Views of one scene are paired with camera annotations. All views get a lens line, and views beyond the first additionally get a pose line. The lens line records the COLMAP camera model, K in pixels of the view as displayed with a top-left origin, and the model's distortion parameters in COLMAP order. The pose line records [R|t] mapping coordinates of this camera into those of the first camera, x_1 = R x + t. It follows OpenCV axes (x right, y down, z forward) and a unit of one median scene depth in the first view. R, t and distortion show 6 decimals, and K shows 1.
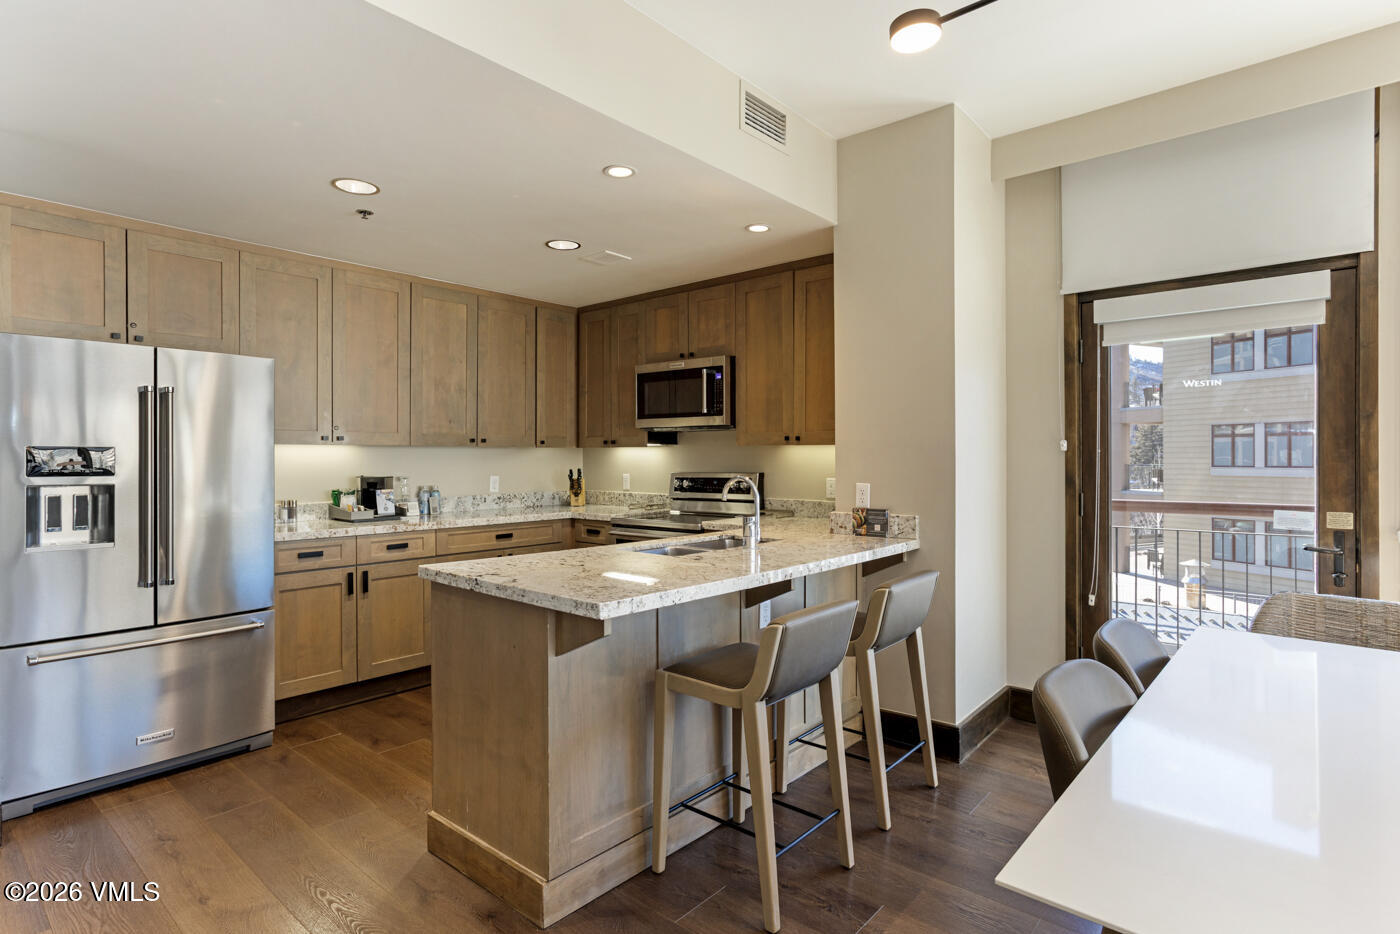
lens RADIAL K [[724.9, 0, 697.8], [0, 724.9, 455.9], [0, 0, 1]] dist [-0.010266, 0.004688]
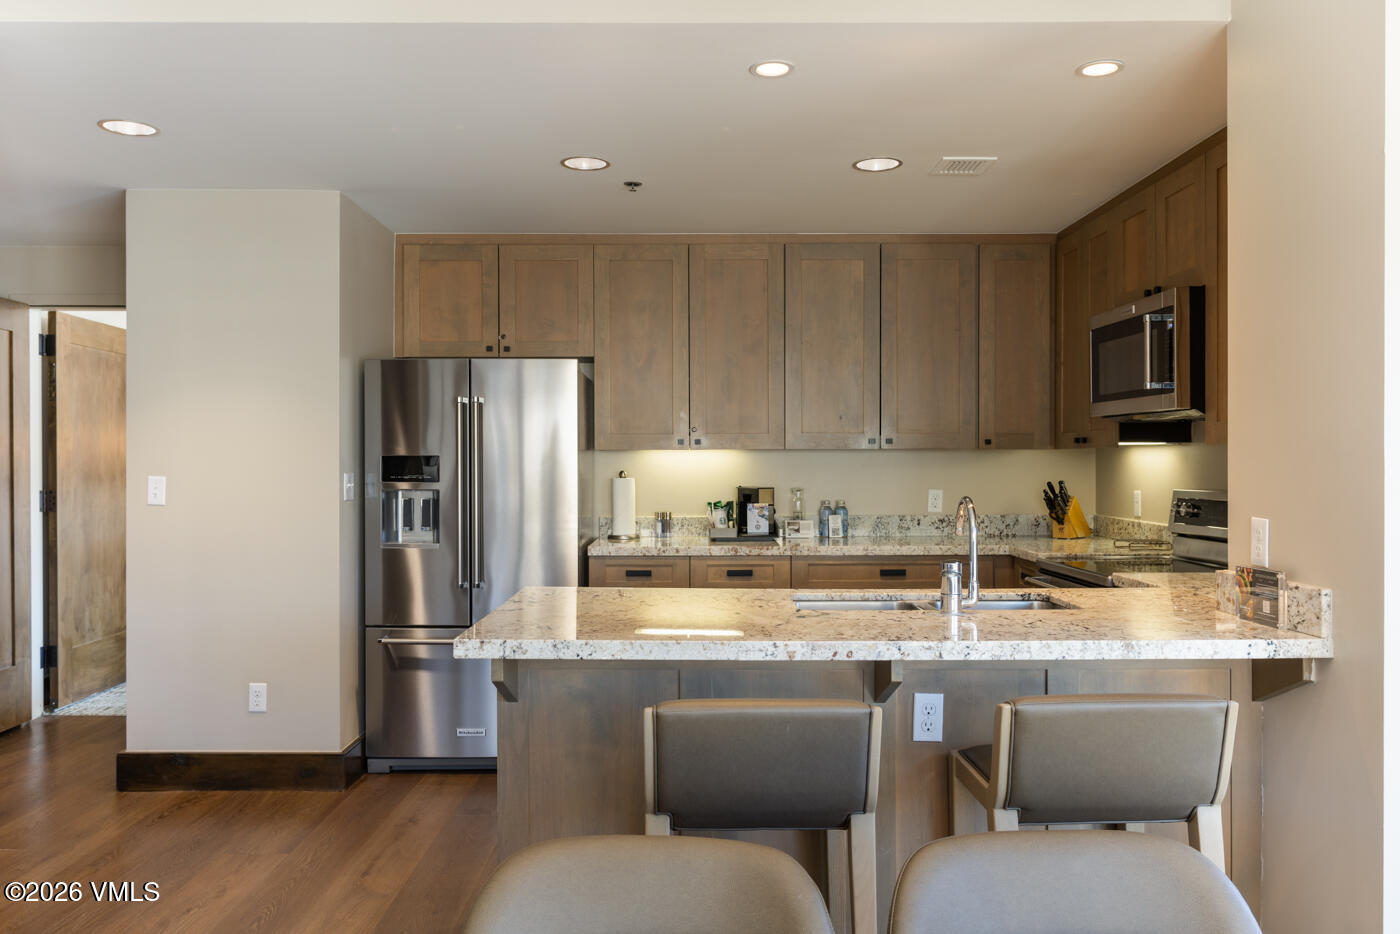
lens RADIAL K [[1050.1, 0, 688.5], [0, 1050.1, 464.5], [0, 0, 1]] dist [0.020149, -0.002304]
pose [[0.655046, 0.002201, -0.755585, 0.465975], [0.002458, 0.999984, 0.005043, -0.004010], [0.755585, -0.005161, 0.655031, 0.185734]]
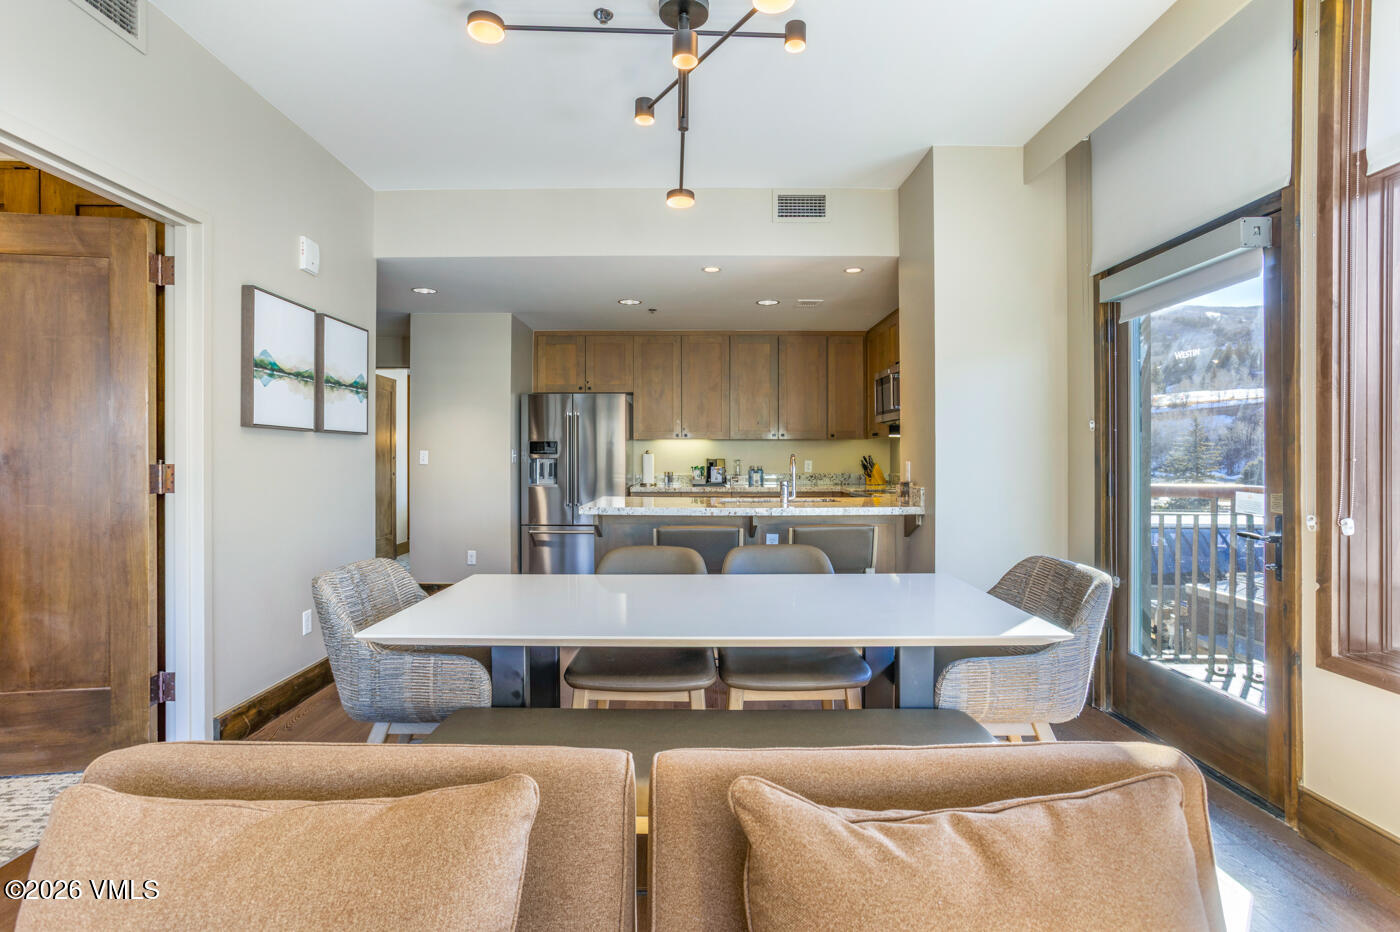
lens RADIAL K [[686.3, 0, 691.7], [0, 686.3, 453.3], [0, 0, 1]] dist [-0.011765, 0.011538]
pose [[0.652976, -0.003098, -0.757372, 0.776753], [0.001383, 0.999995, -0.002898, 0.023465], [0.757377, 0.000845, 0.652977, -0.042546]]
